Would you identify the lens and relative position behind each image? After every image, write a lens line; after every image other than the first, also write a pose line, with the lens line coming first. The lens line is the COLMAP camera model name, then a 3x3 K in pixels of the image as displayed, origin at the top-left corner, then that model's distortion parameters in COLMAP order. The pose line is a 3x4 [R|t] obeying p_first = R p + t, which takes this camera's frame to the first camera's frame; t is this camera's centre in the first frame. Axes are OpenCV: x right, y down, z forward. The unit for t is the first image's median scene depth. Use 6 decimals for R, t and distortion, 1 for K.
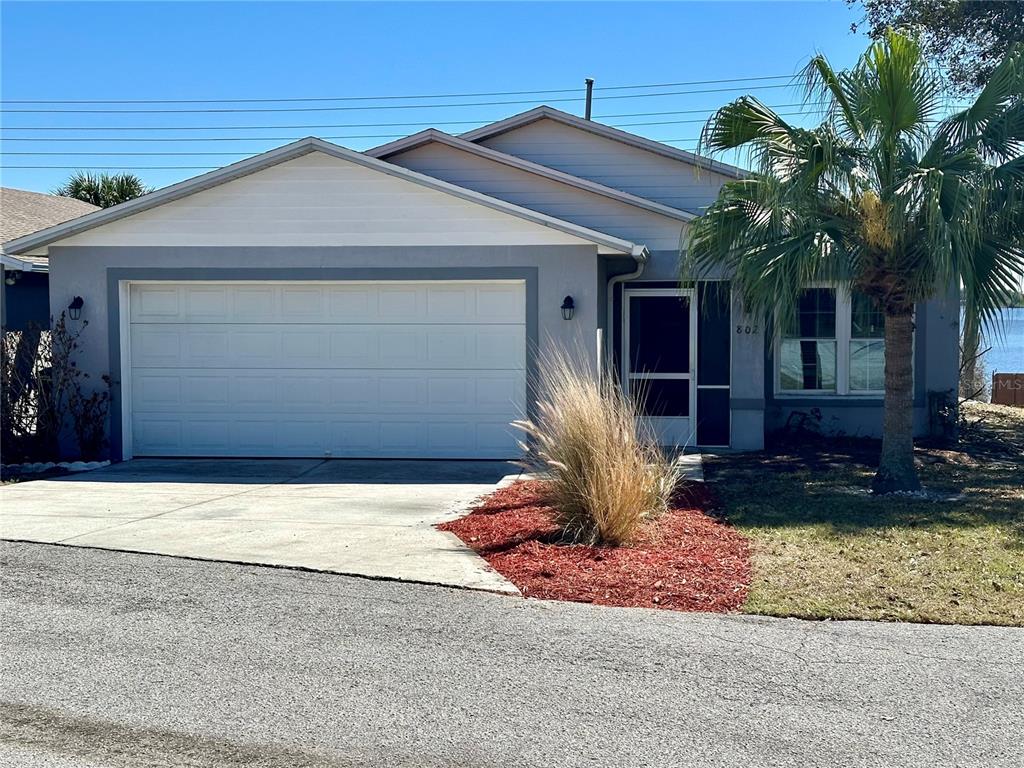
lens RADIAL K [[1434.7, 0, 512.0], [0, 1434.7, 384.0], [0, 0, 1]] dist [0.022056, 0.043640]
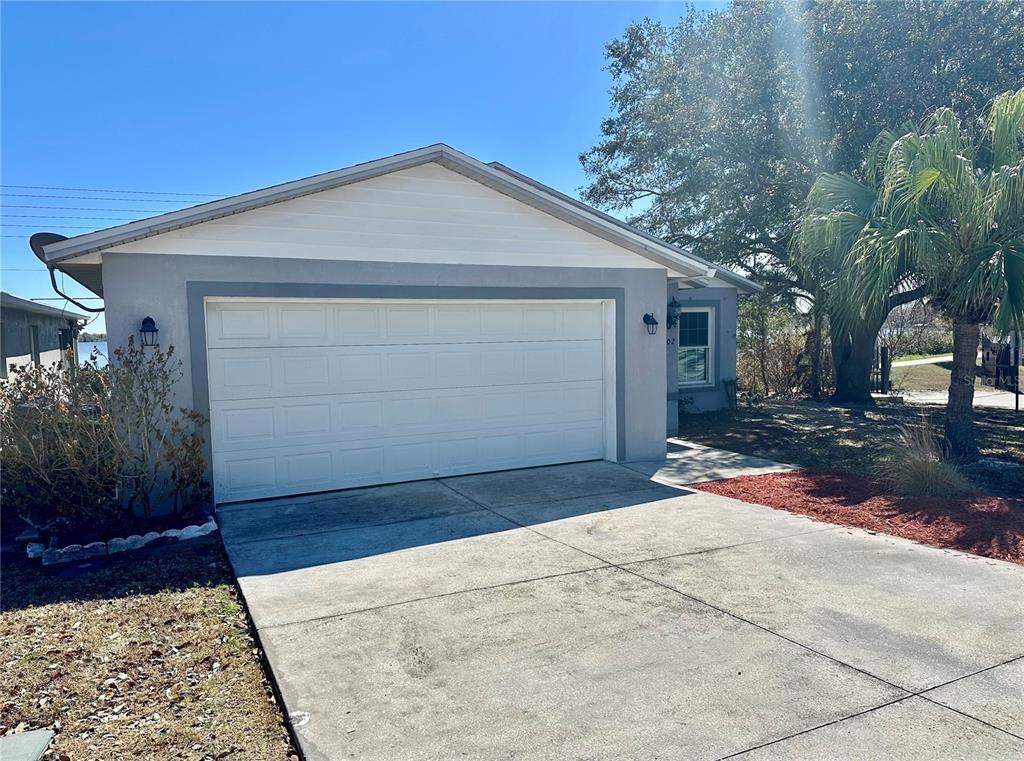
lens RADIAL K [[726.8, 0, 512.0], [0, 726.8, 380.5], [0, 0, 1]] dist [0.002159, 0.000322]
pose [[0.849258, -0.048798, 0.525718, -0.348891], [0.039679, 0.998803, 0.028612, -0.029157], [-0.526484, -0.003439, 0.850178, 0.556697]]
